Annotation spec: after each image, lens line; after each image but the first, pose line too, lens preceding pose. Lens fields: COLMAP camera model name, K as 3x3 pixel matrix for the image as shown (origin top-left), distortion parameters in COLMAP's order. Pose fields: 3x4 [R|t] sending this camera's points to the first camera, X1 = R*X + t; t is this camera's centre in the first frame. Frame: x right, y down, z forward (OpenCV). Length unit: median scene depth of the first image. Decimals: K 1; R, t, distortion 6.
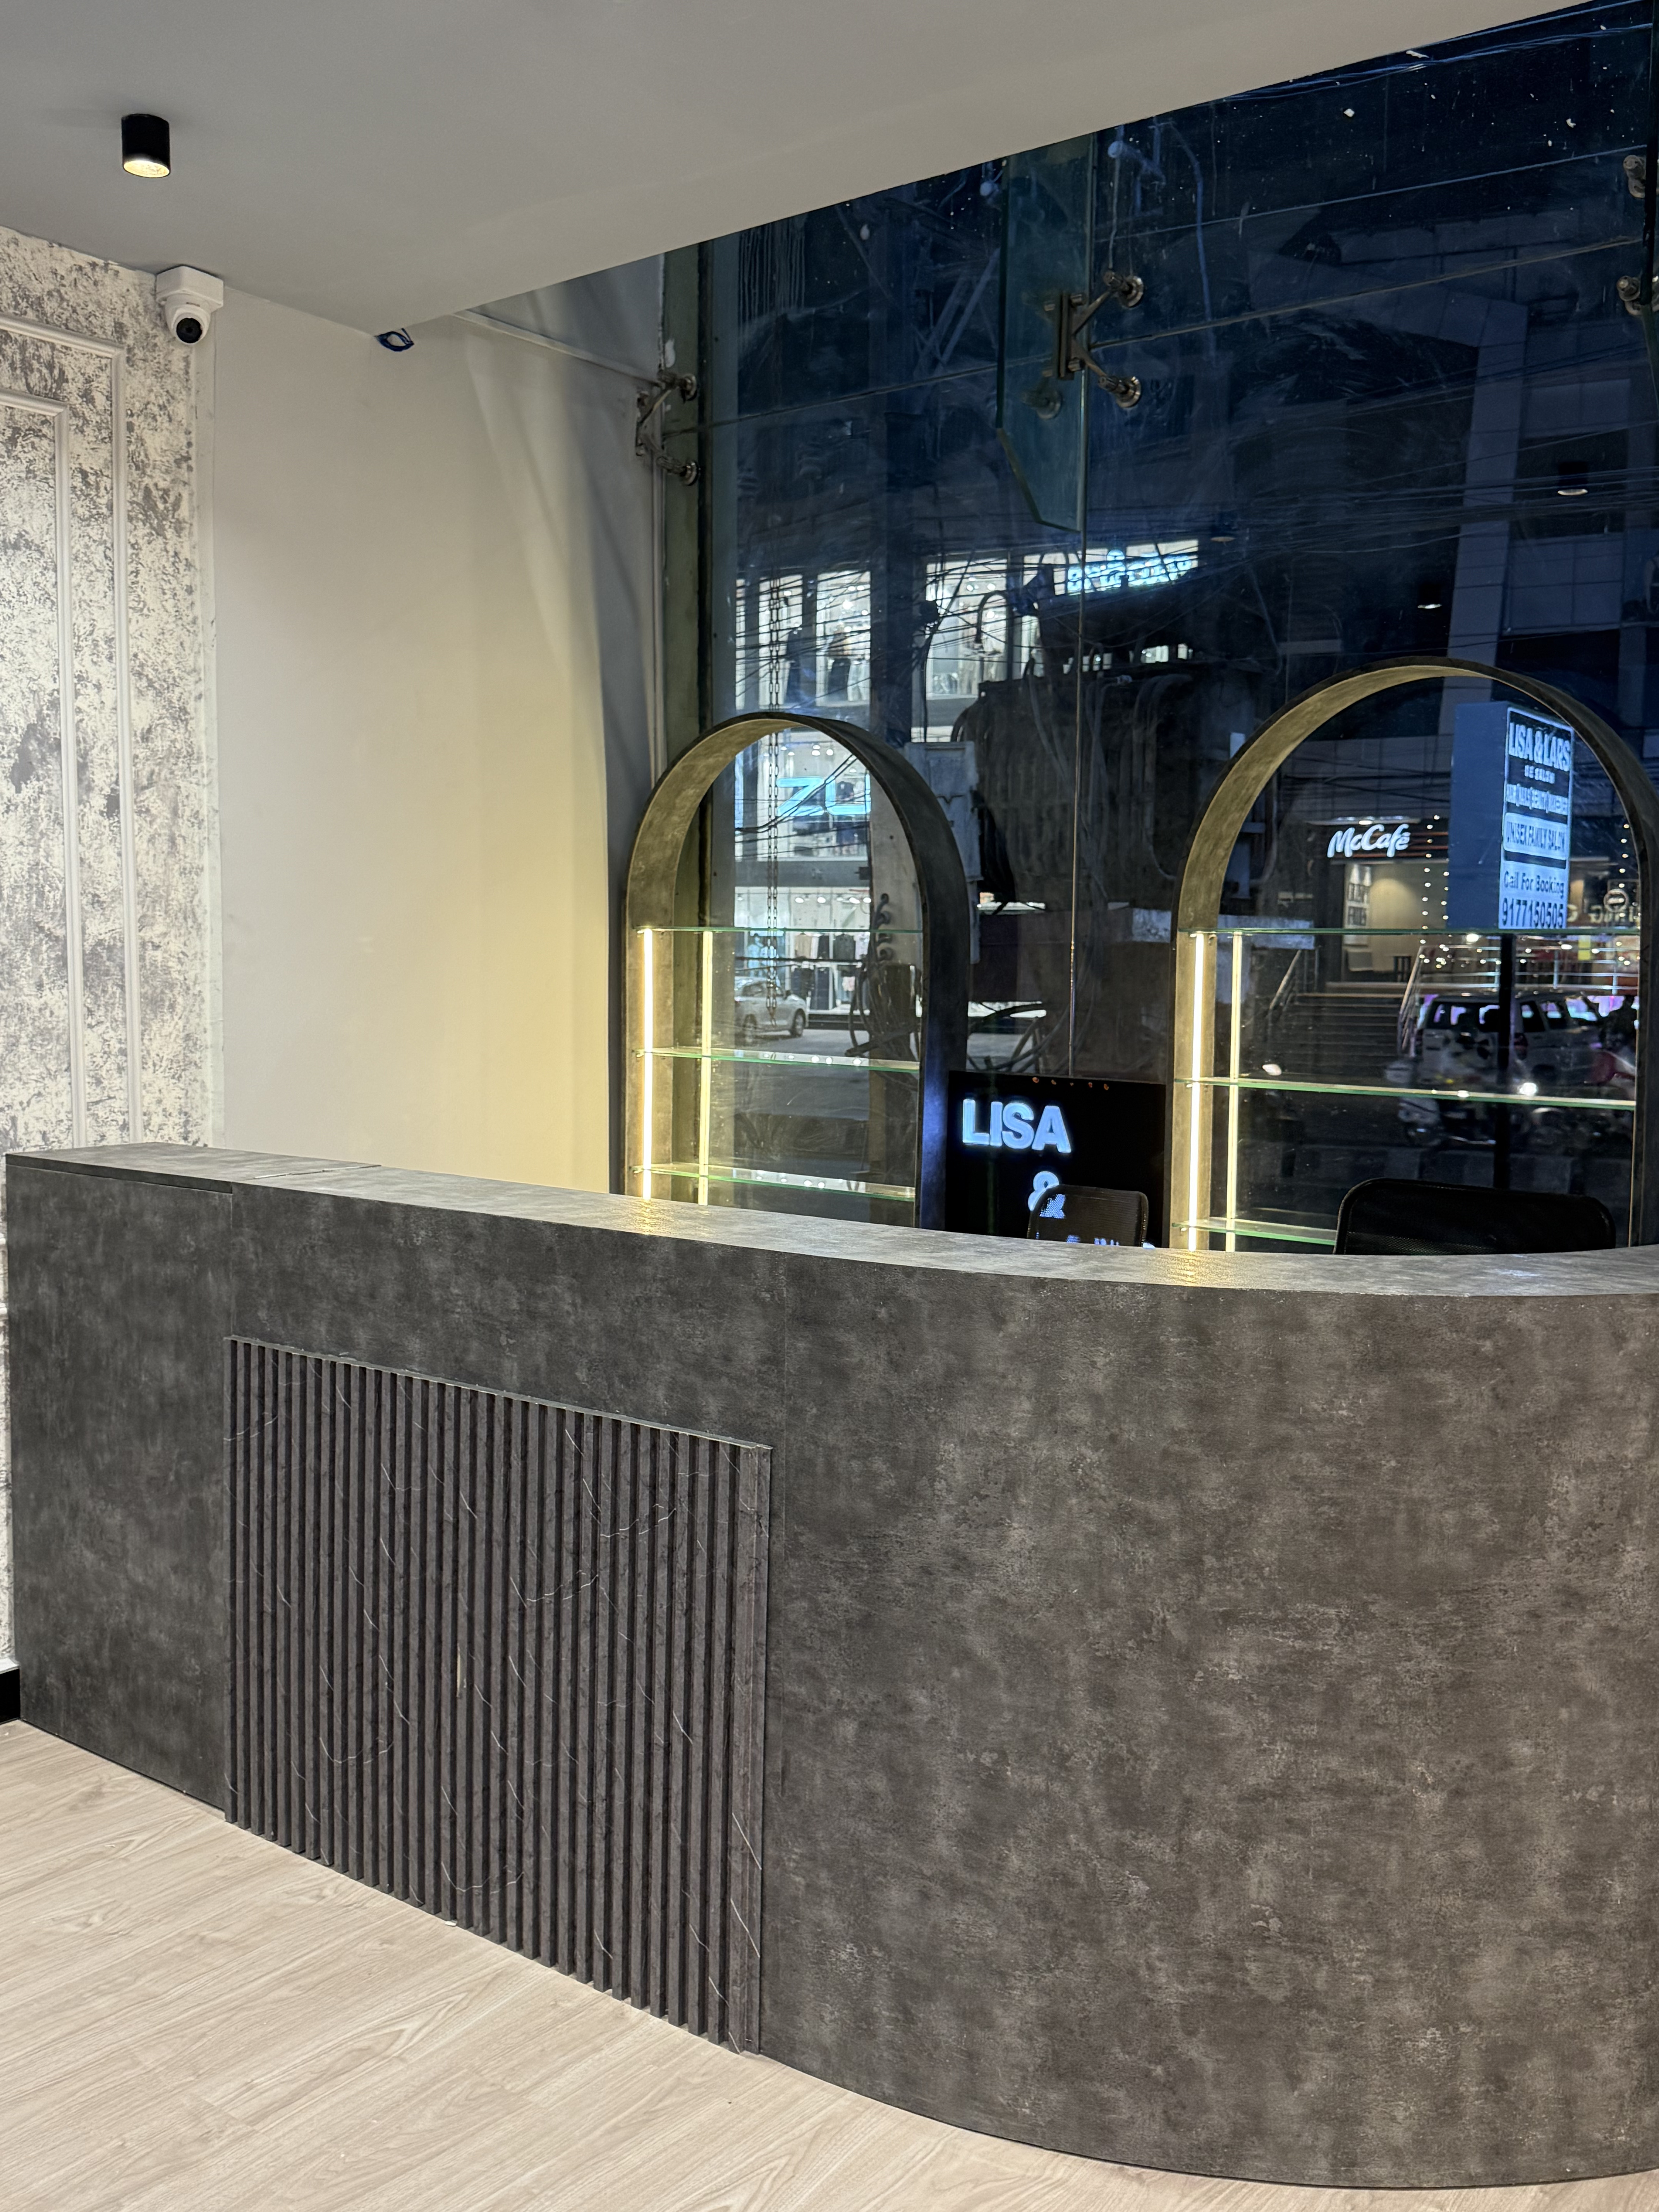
lens RADIAL K [[2041.9, 0, 825.1], [0, 2041.9, 1099.0], [0, 0, 1]] dist [0.007036, -0.021815]
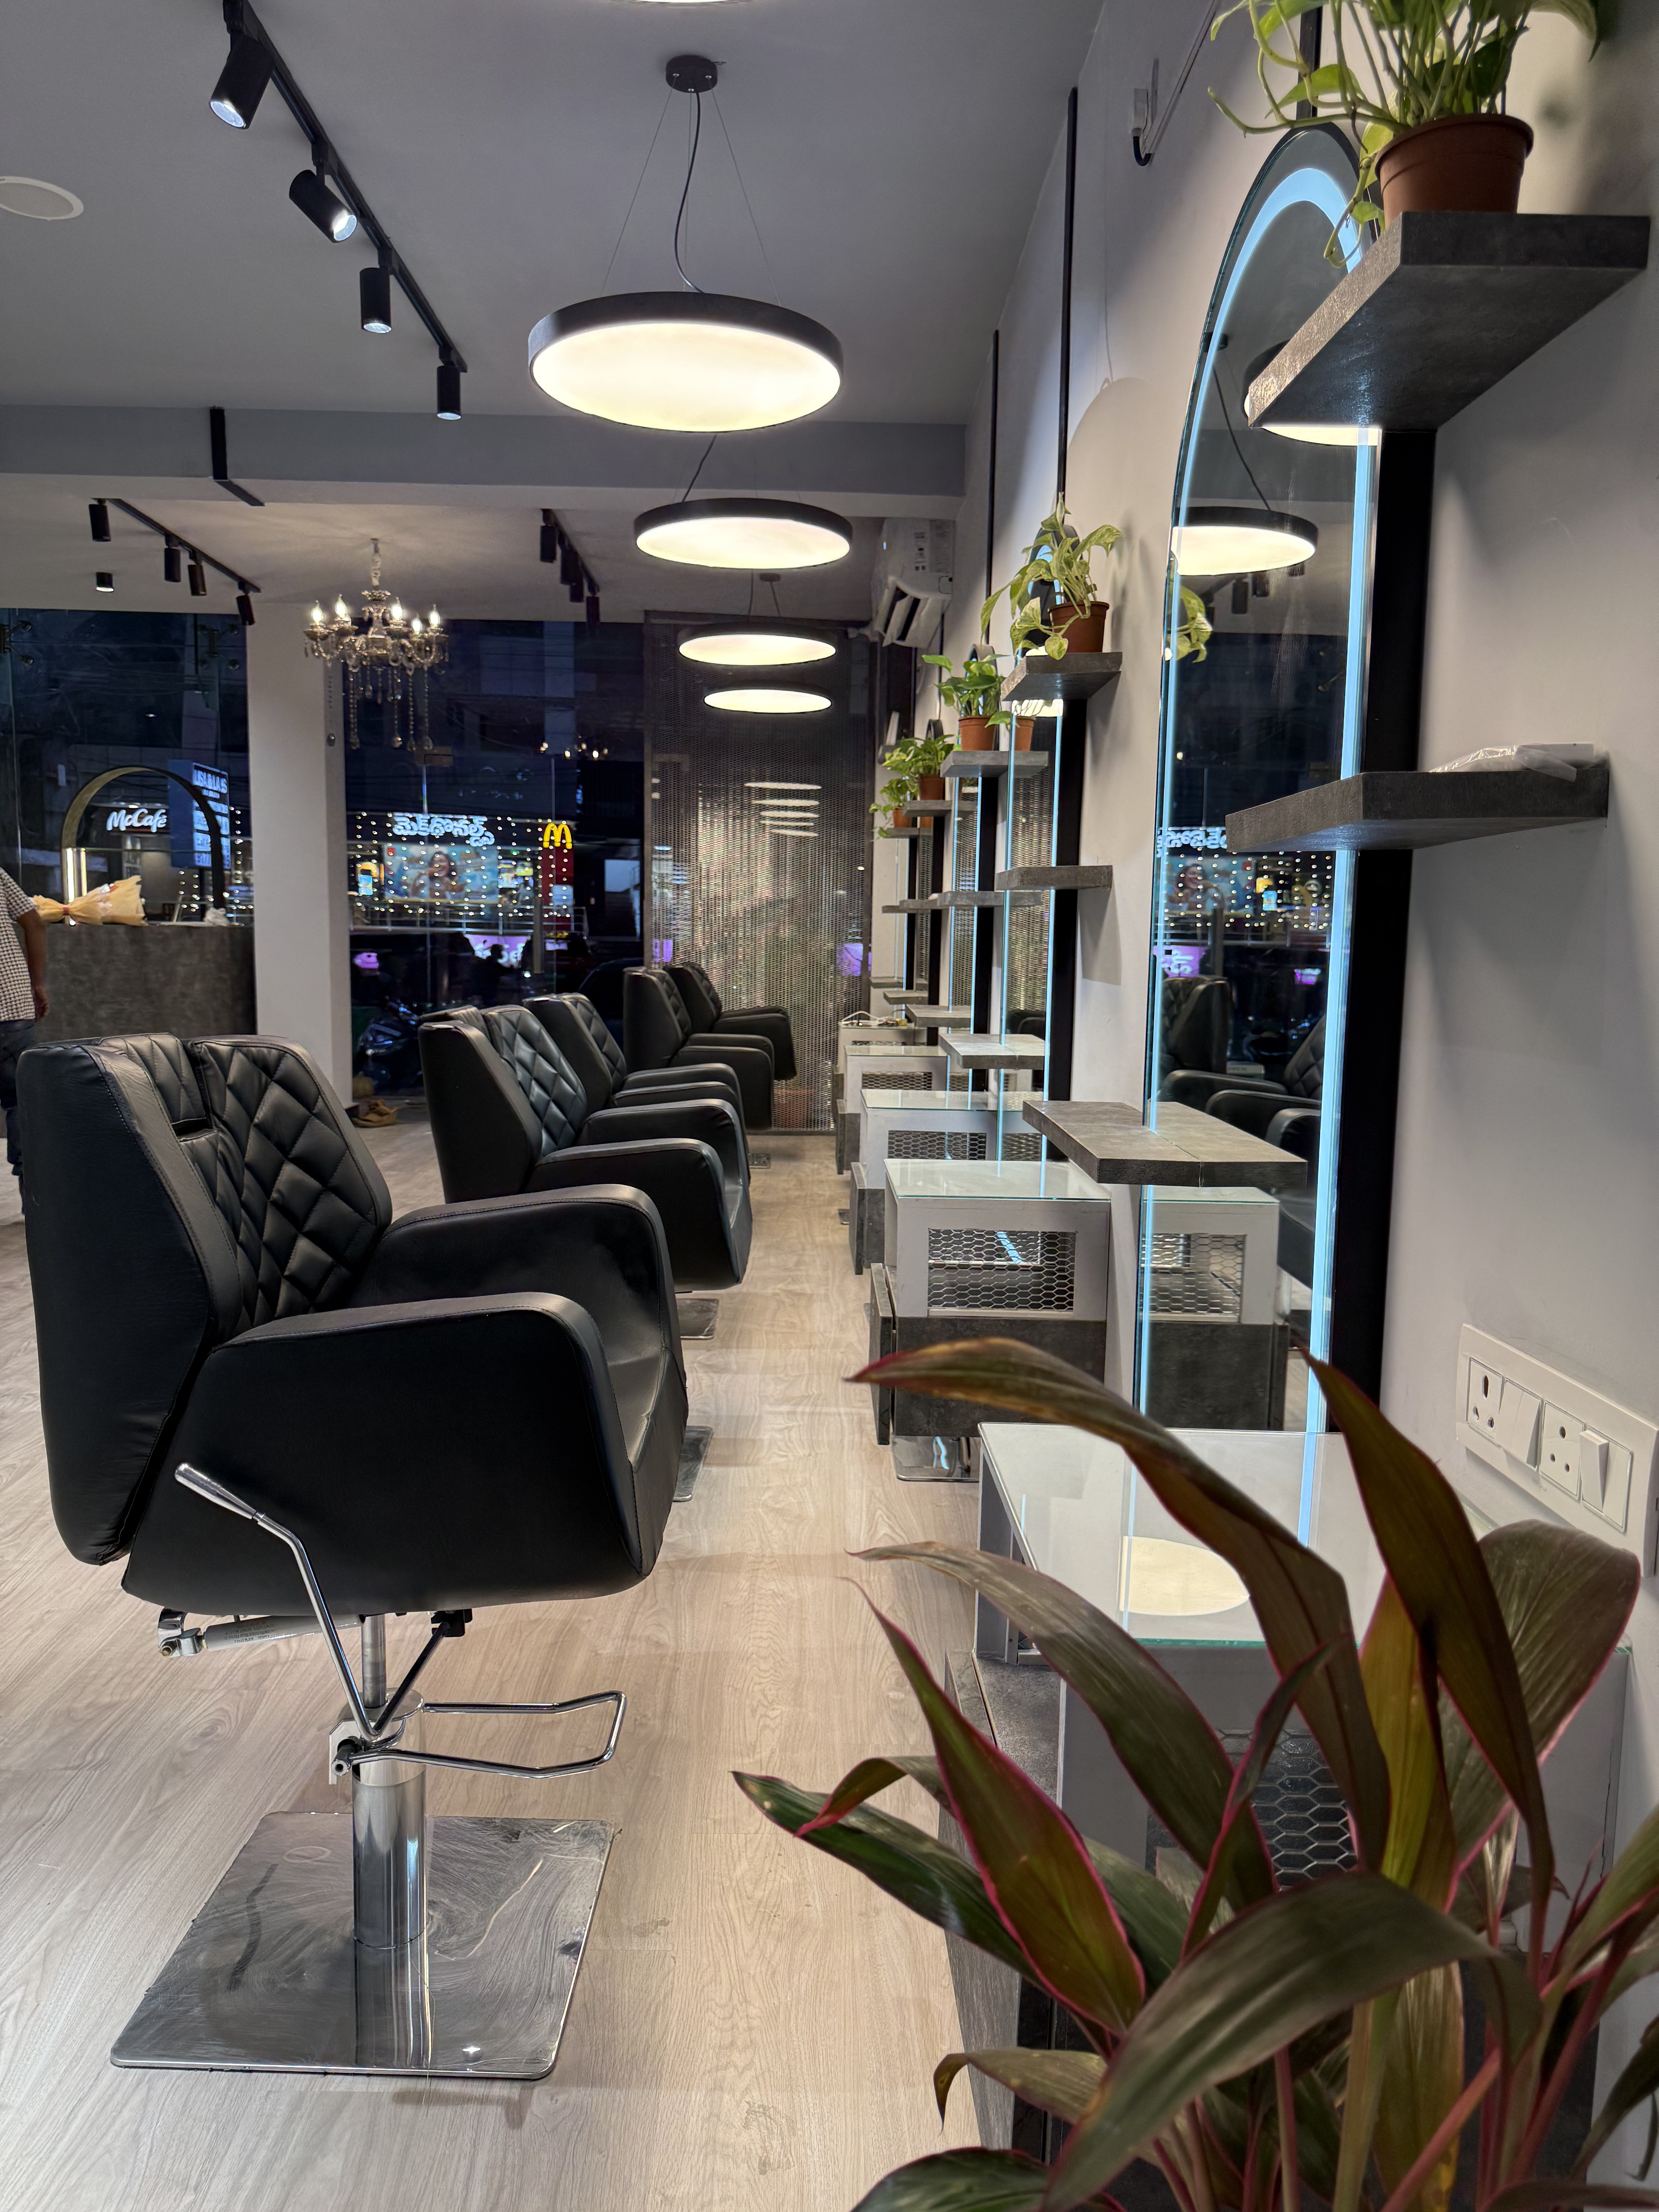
lens RADIAL K [[1559.9, 0, 829.5], [0, 1559.9, 1106.0], [0, 0, 1]] dist [0.056569, -0.167528]
pose [[0.784825, -0.067523, 0.616028, -0.641538], [0.035652, 0.997320, 0.063896, 0.312152], [-0.618692, -0.028184, 0.785128, -2.524290]]
